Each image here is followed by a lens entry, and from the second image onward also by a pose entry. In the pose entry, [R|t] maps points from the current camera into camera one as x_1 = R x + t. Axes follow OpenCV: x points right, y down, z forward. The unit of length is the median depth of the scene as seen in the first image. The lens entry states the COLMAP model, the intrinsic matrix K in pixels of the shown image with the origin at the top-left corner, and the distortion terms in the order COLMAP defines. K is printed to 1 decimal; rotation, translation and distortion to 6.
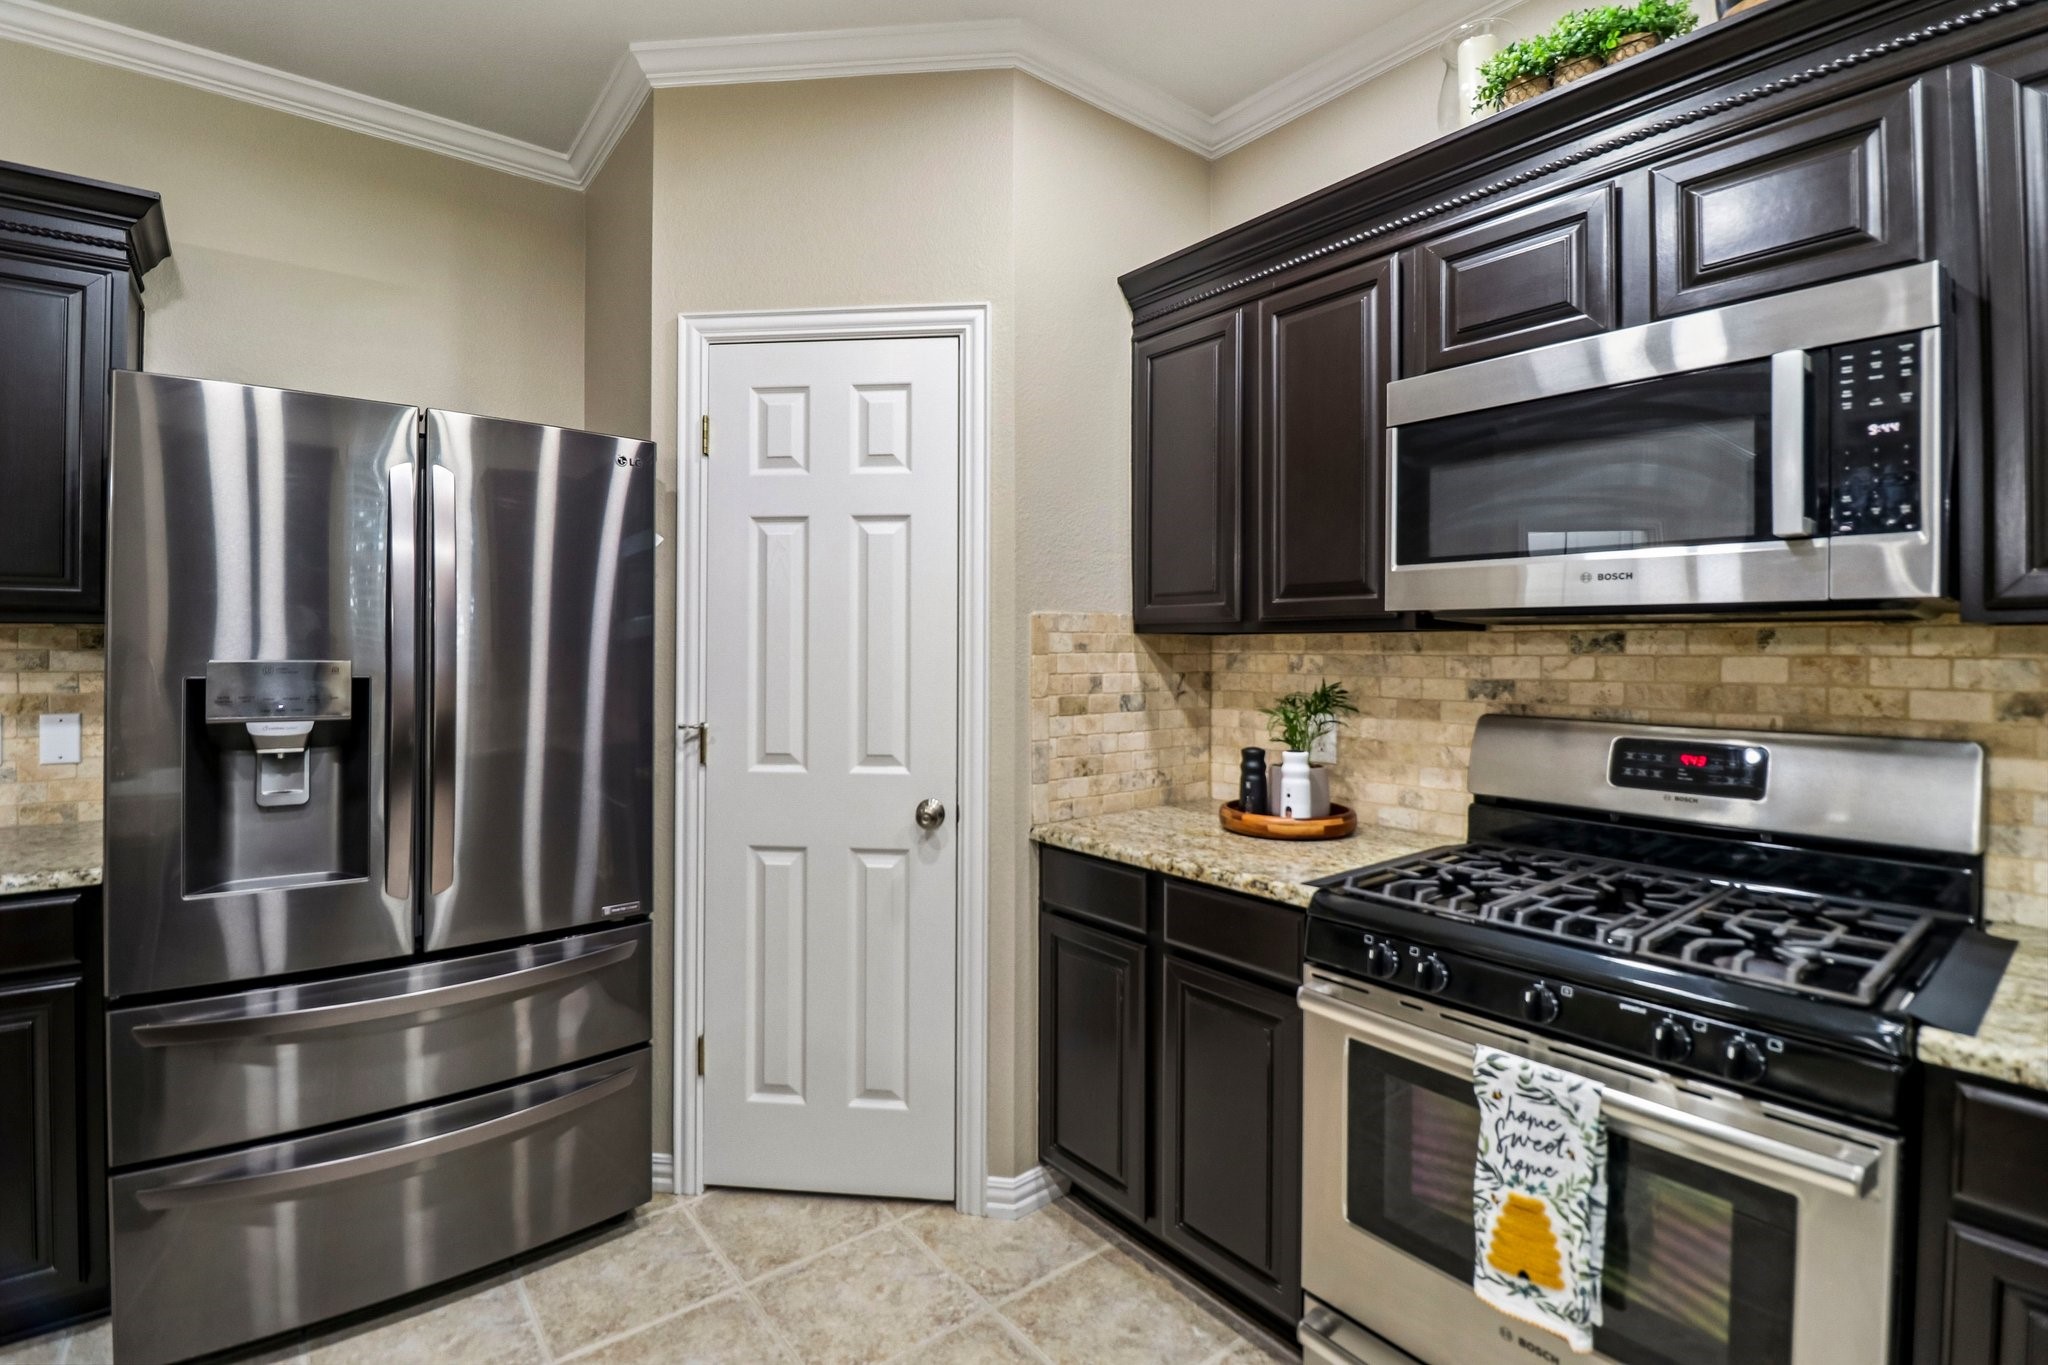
lens RADIAL K [[952.0, 0, 1035.2], [0, 952.0, 641.7], [0, 0, 1]] dist [0.000981, -0.006405]
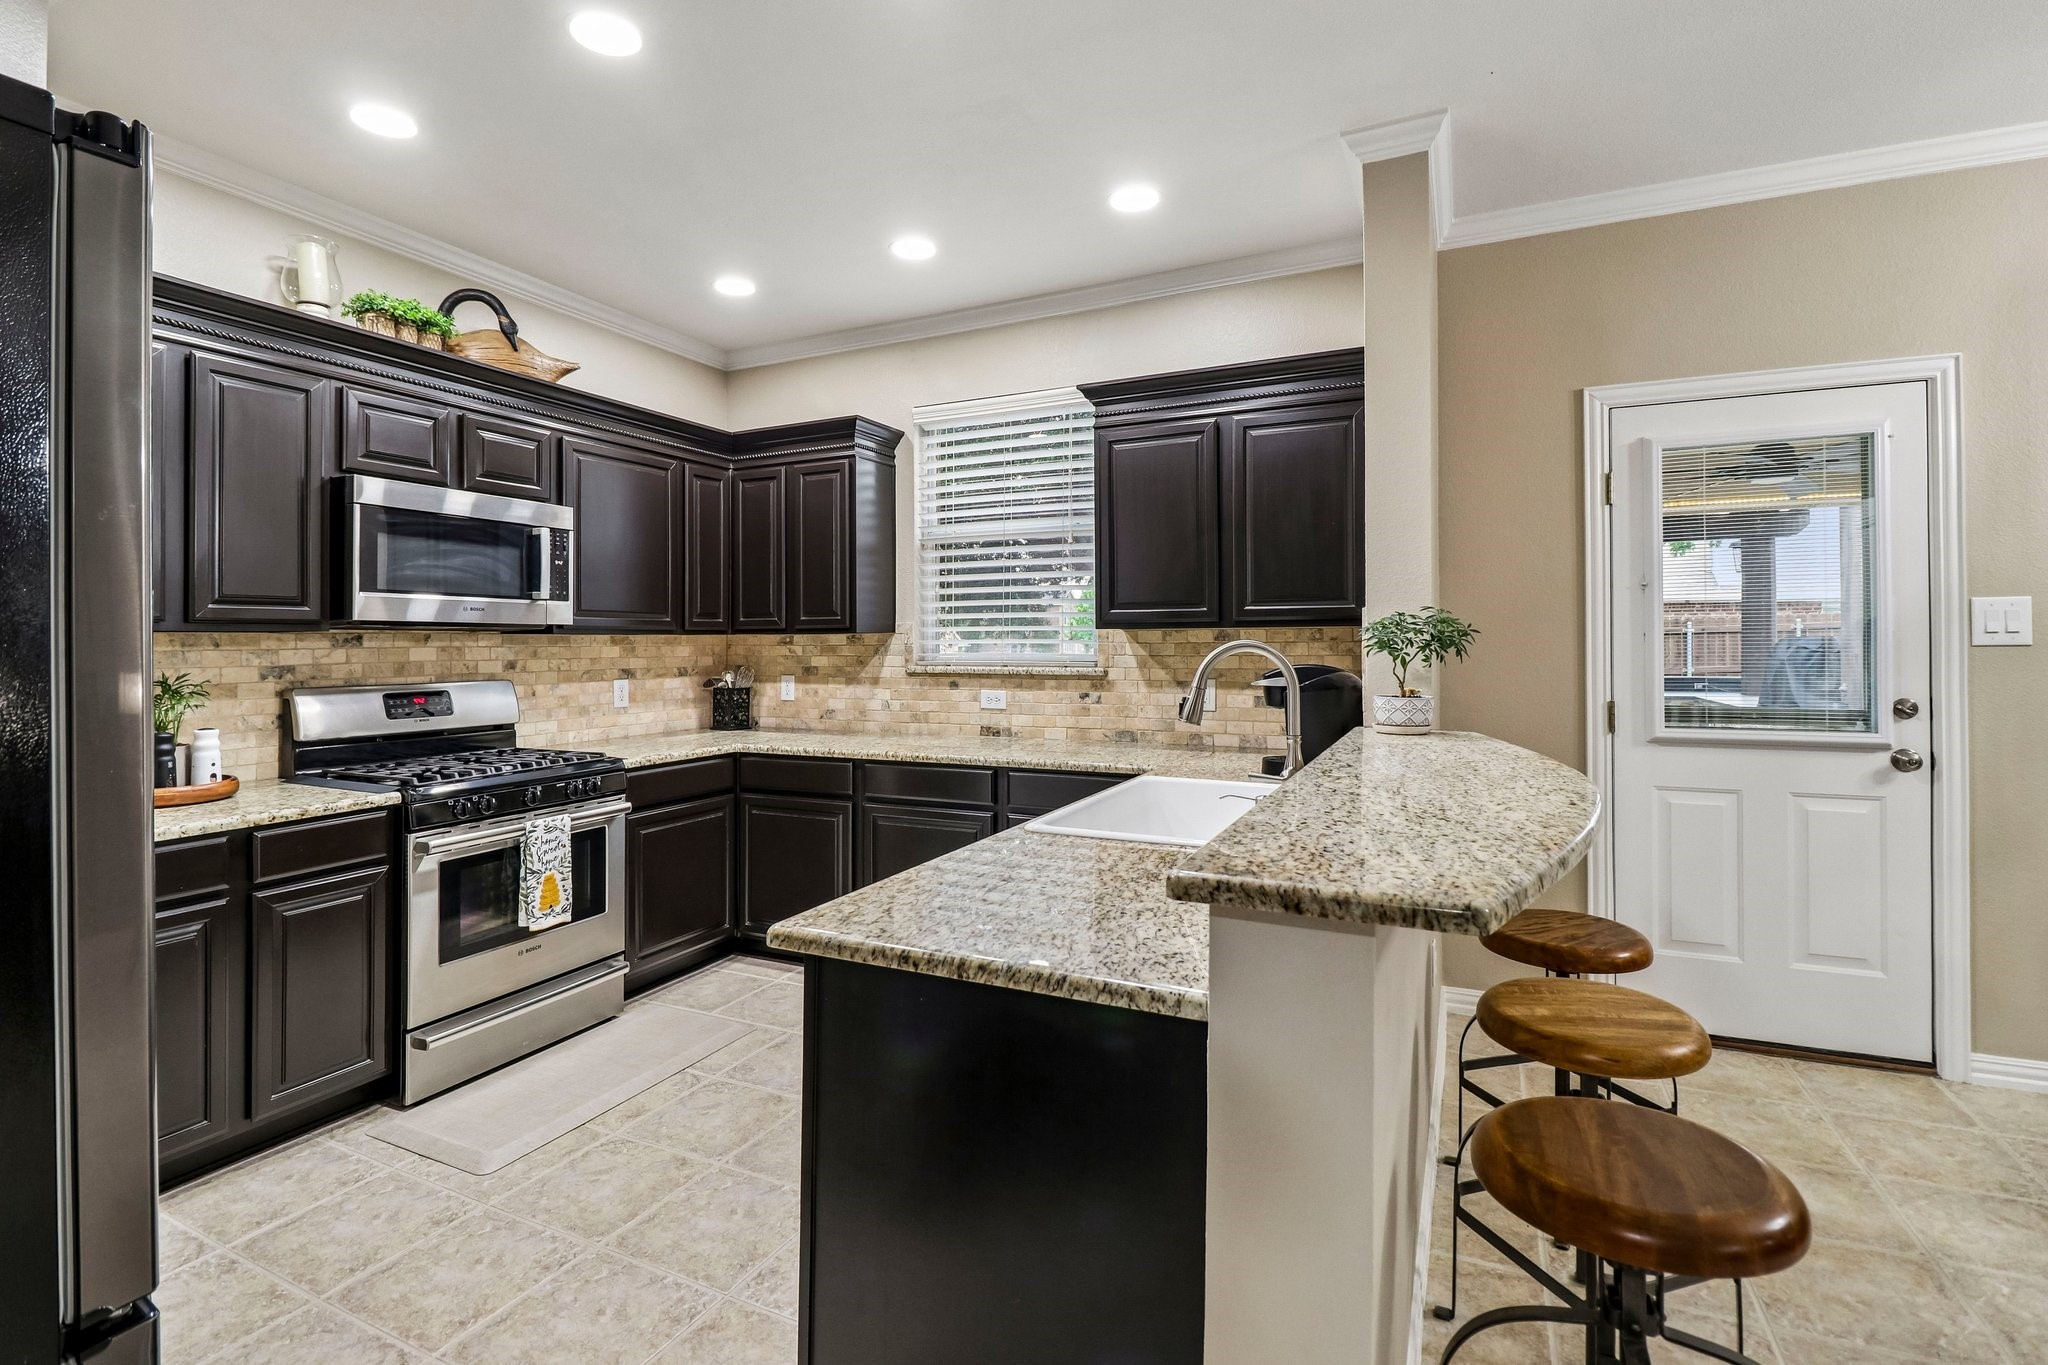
lens RADIAL K [[952.0, 0, 1035.2], [0, 952.0, 641.7], [0, 0, 1]] dist [0.000981, -0.006405]
pose [[-0.445010, -0.001097, 0.895525, -1.528661], [-0.001384, 0.999999, 0.000537, 0.000357], [-0.895524, -0.001000, -0.445011, 0.689179]]
